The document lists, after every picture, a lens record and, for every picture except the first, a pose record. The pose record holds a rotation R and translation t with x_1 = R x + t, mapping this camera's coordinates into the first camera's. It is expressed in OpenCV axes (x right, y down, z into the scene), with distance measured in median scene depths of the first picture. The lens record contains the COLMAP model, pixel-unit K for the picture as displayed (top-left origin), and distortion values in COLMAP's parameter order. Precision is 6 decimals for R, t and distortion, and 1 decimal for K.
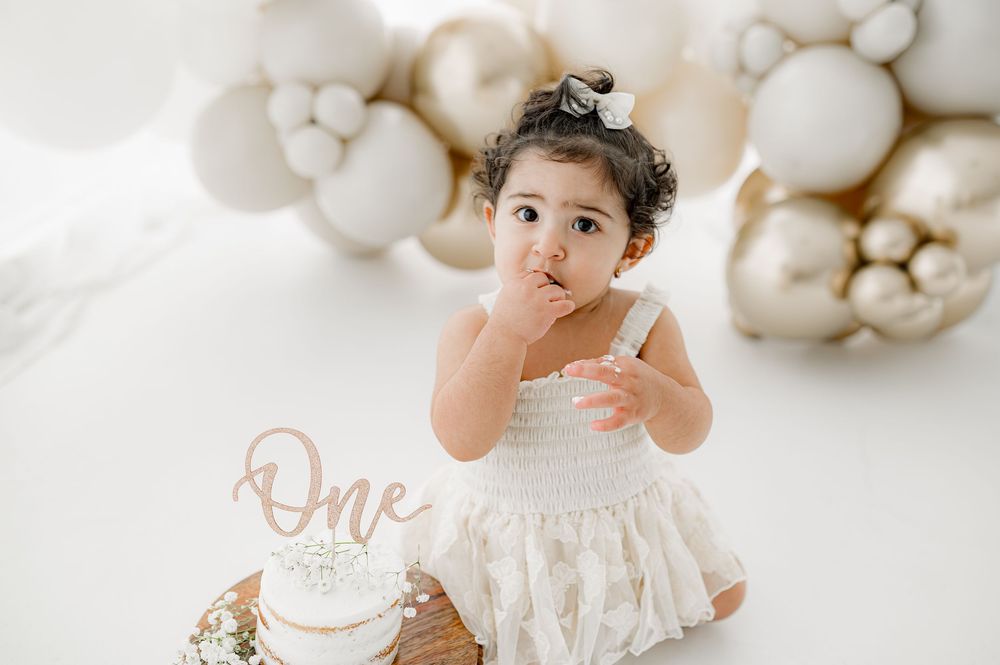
lens RADIAL K [[1012.0, 0, 519.9], [0, 1012.0, 371.7], [0, 0, 1]] dist [-0.014198, -0.013913]
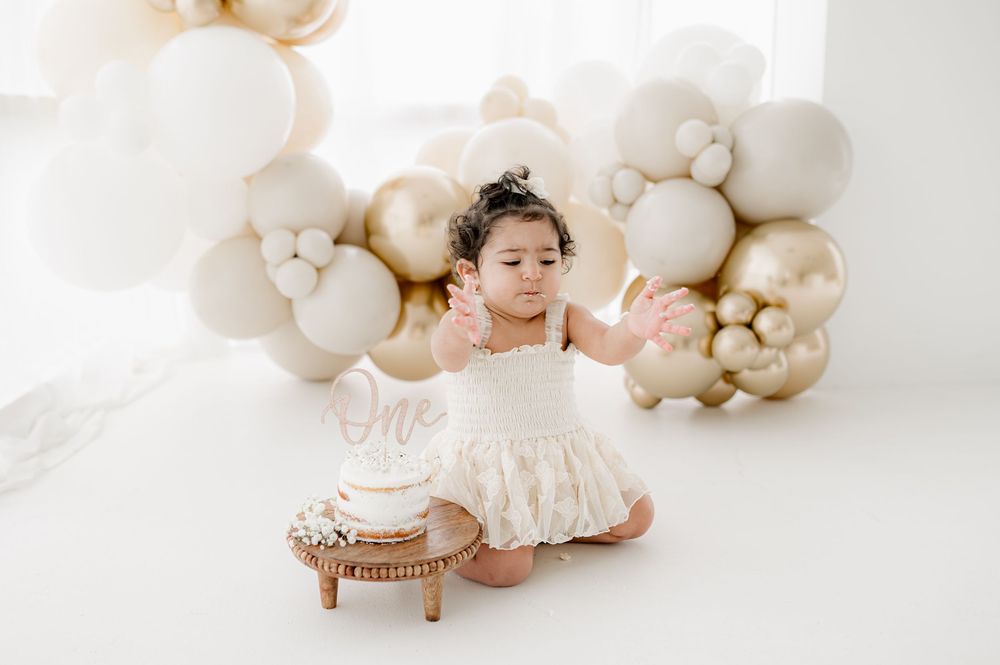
lens RADIAL K [[1050.1, 0, 497.4], [0, 1050.1, 318.5], [0, 0, 1]] dist [-0.029980, 0.001156]
pose [[0.994368, -0.068937, 0.080500, -0.109906], [0.086757, 0.965721, -0.244654, 0.337544], [-0.060875, 0.250260, 0.966263, -0.557879]]
